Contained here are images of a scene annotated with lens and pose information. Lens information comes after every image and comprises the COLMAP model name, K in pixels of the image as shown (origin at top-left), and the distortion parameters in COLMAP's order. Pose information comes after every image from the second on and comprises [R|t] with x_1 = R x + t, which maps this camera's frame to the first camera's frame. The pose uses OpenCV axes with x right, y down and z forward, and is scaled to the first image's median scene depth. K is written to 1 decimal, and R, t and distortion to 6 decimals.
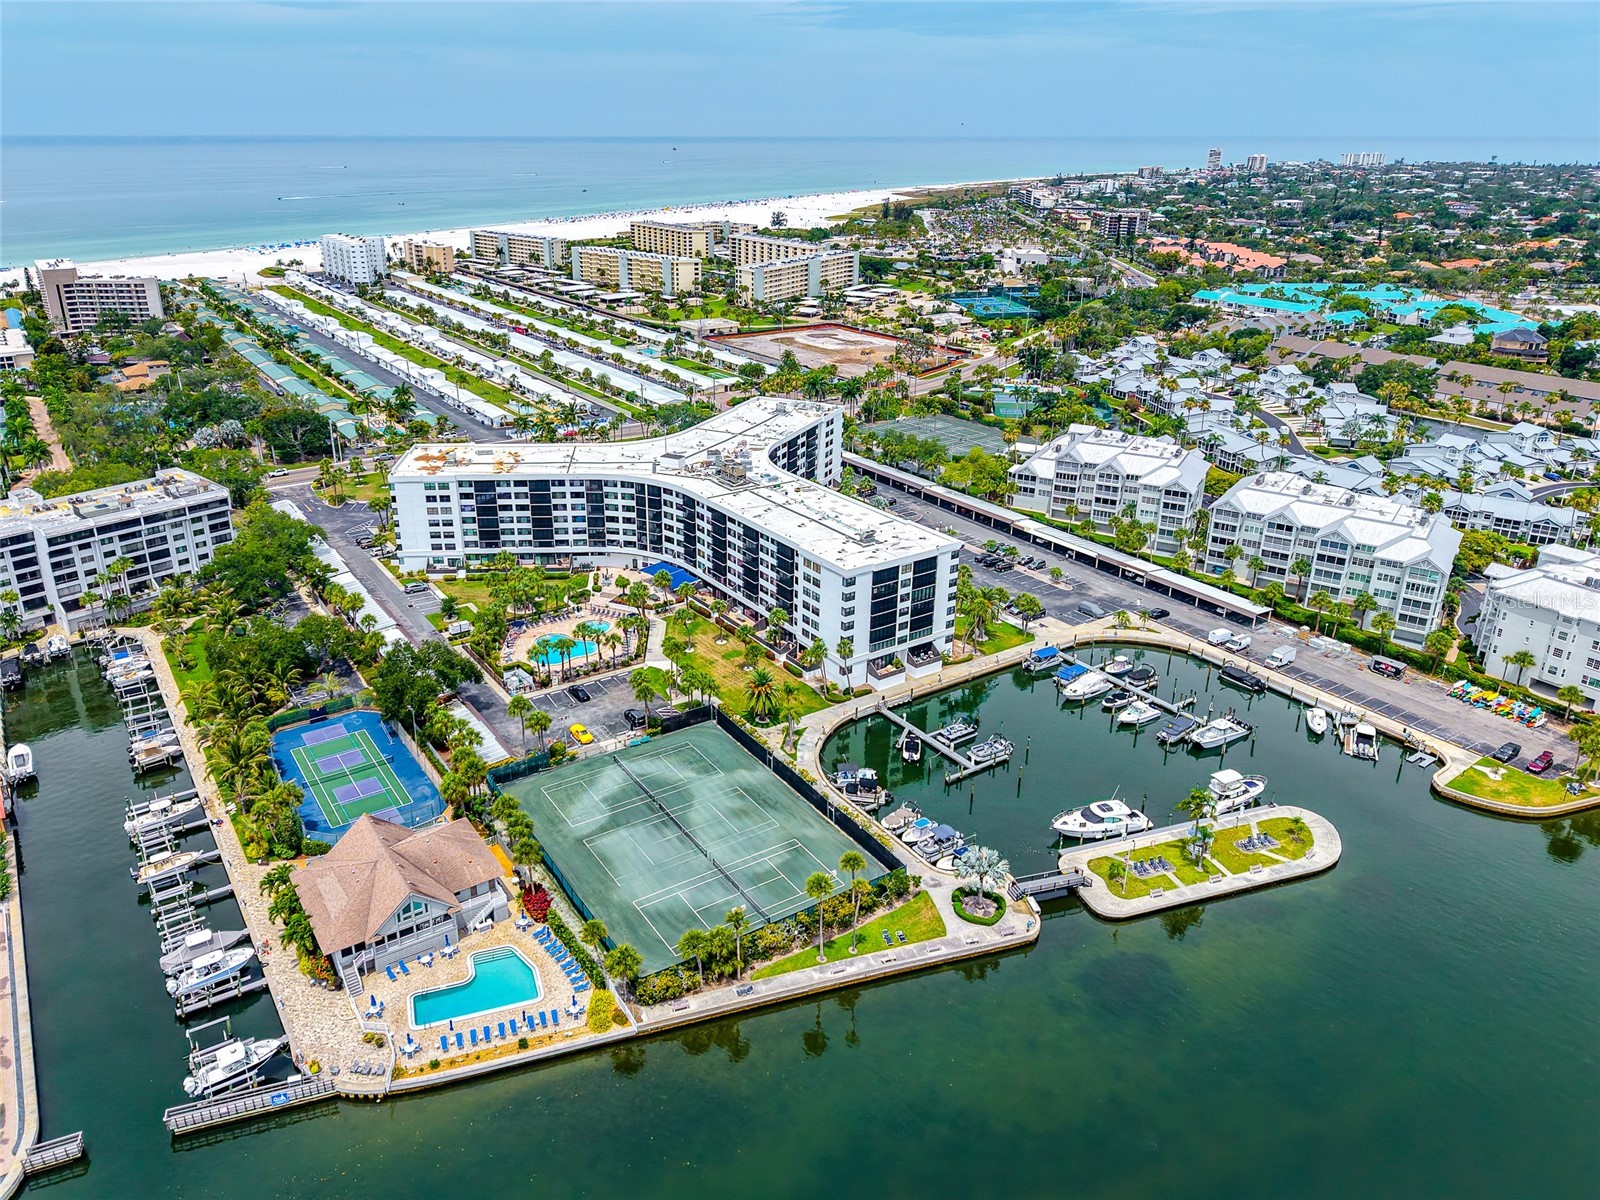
lens RADIAL K [[1122.2, 0, 767.7], [0, 1122.2, 597.7], [0, 0, 1]] dist [0.098722, -0.153668]
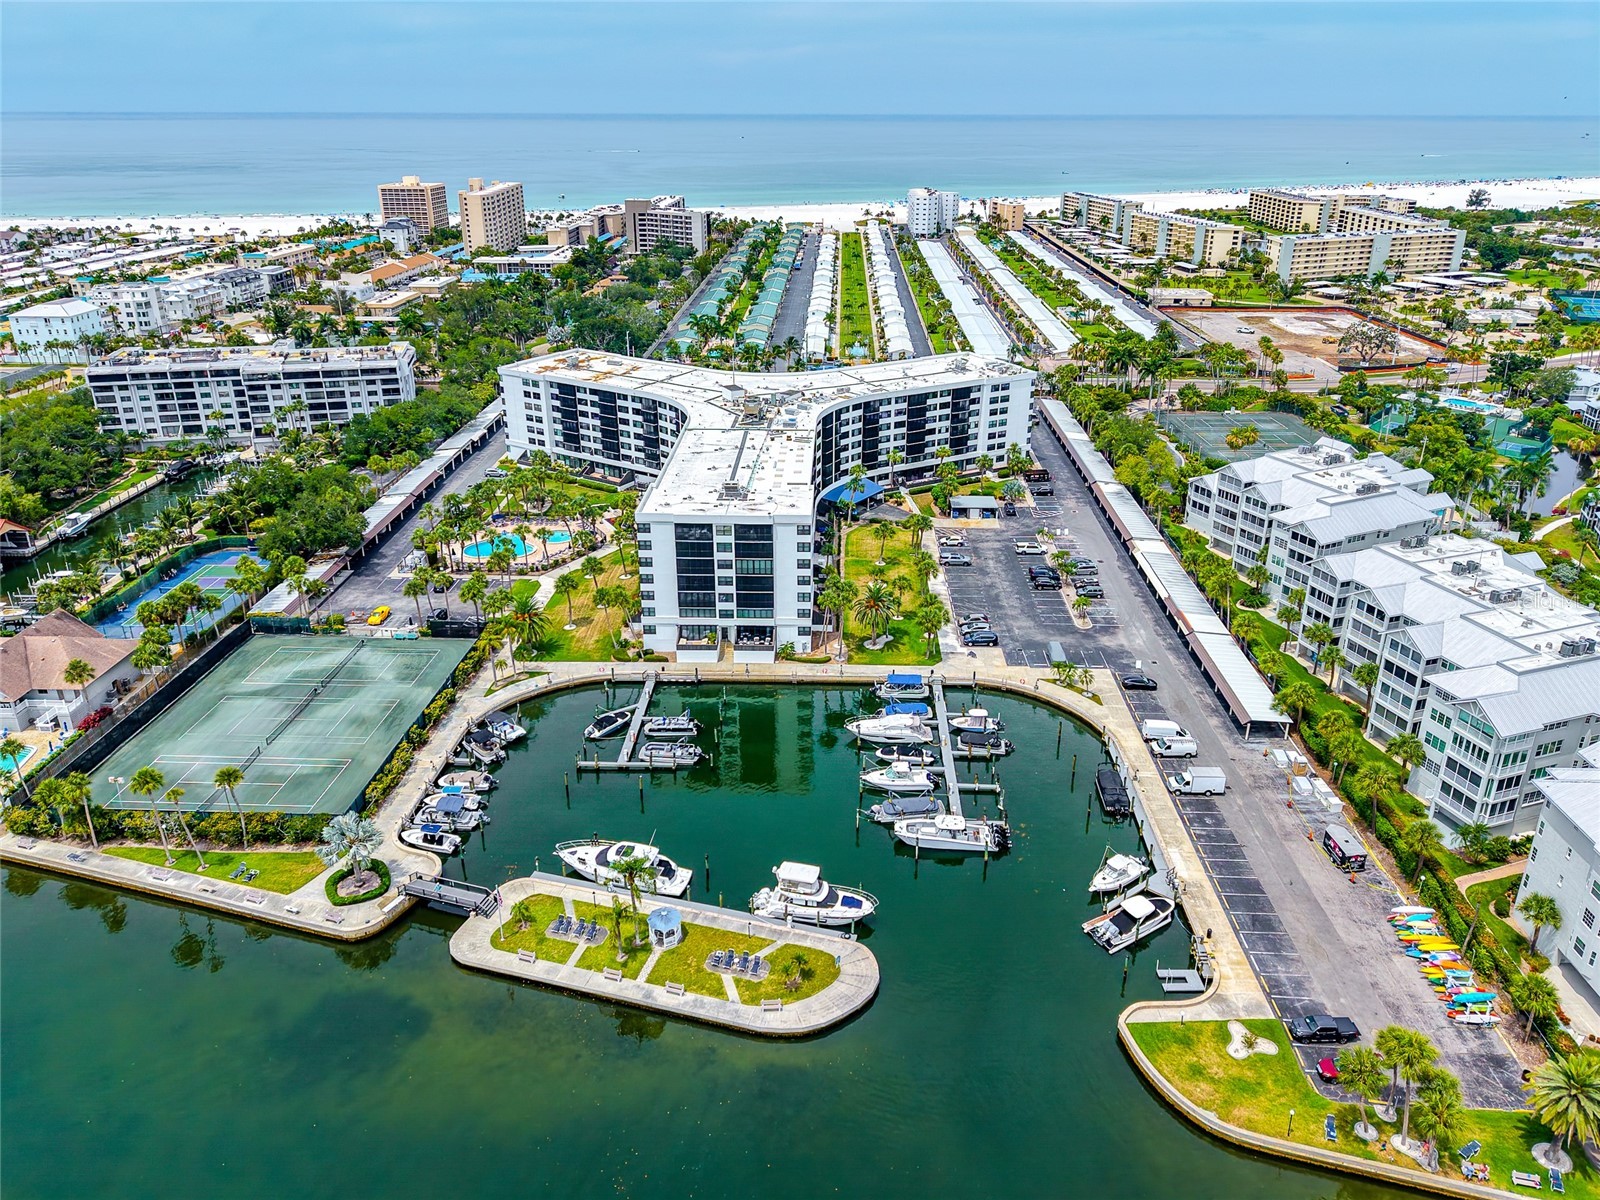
lens RADIAL K [[1121.6, 0, 795.7], [0, 1121.6, 540.6], [0, 0, 1]] dist [0.105917, -0.157750]
pose [[0.819297, 0.208671, -0.534049, 0.531735], [-0.222832, 0.974086, 0.038756, -0.053923], [0.528297, 0.087251, 0.844565, 0.265286]]
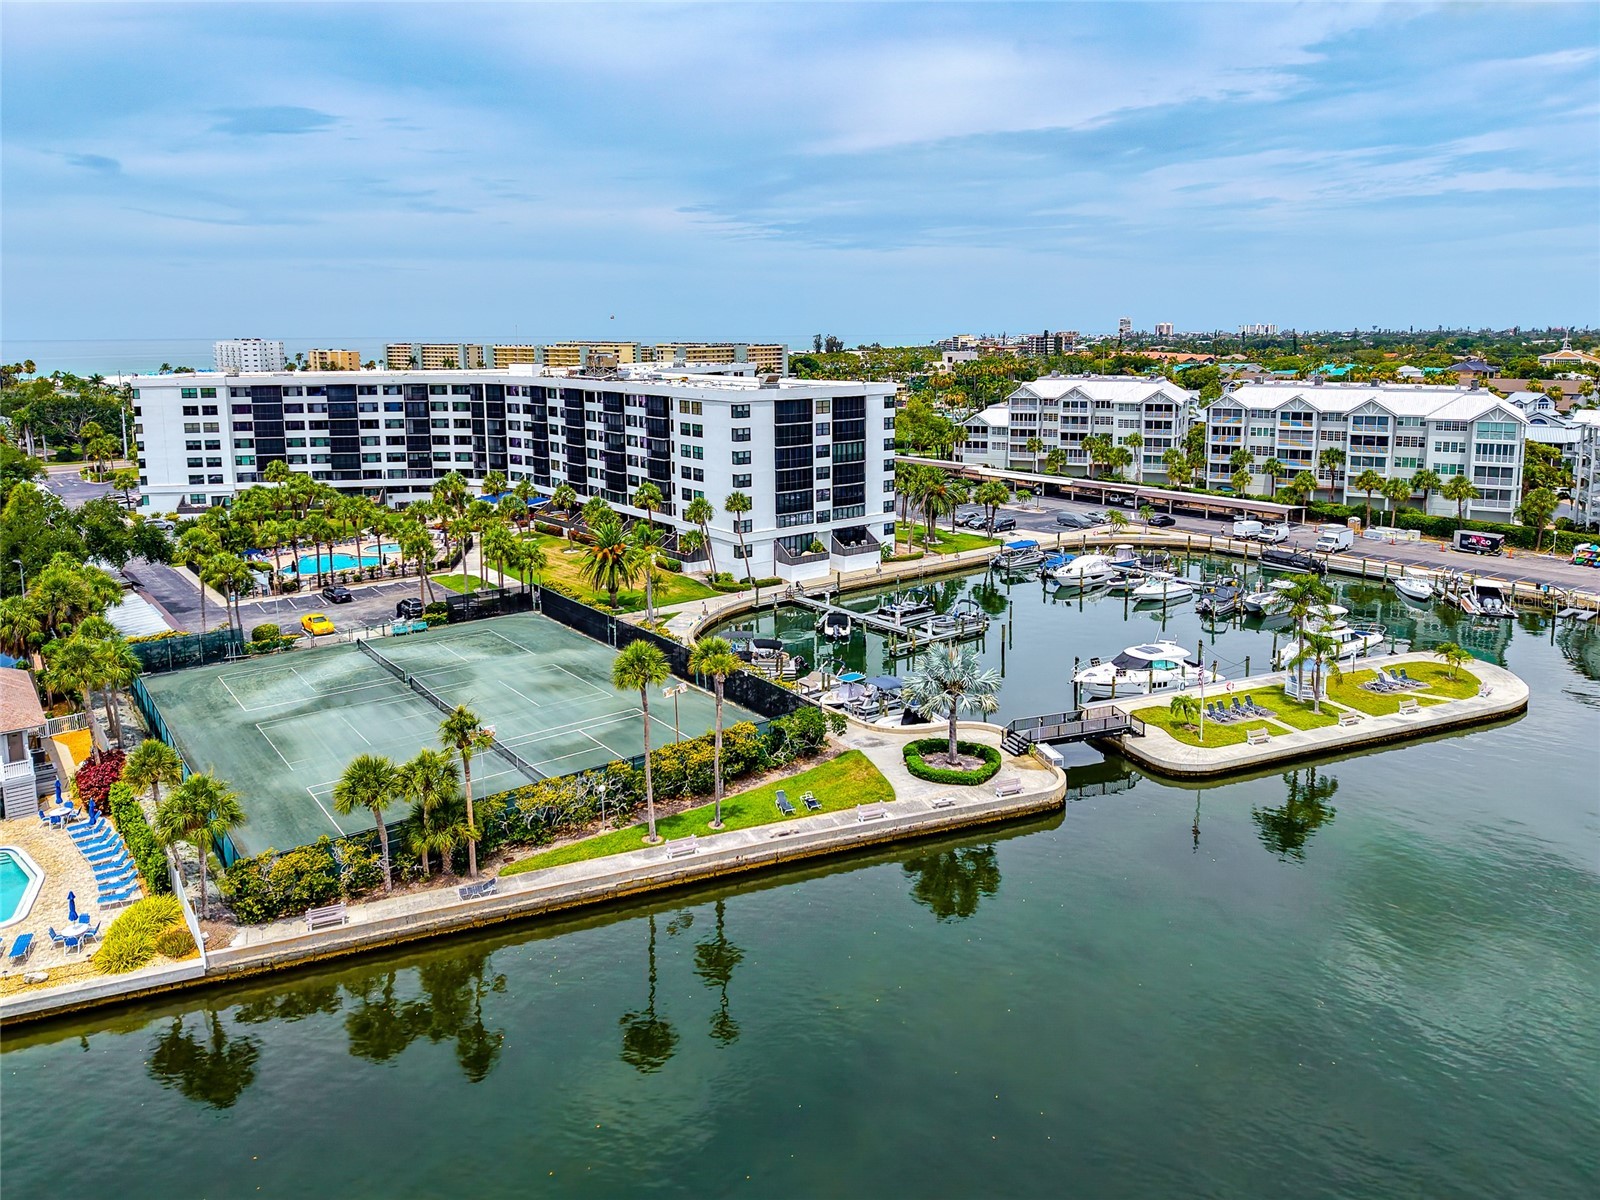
lens RADIAL K [[1142.6, 0, 797.7], [0, 1142.6, 488.0], [0, 0, 1]] dist [0.042354, -0.067381]
pose [[0.996883, -0.018855, 0.076602, 0.043672], [0.037023, 0.969260, -0.243236, 0.169601], [-0.069661, 0.245314, 0.966938, 0.268536]]
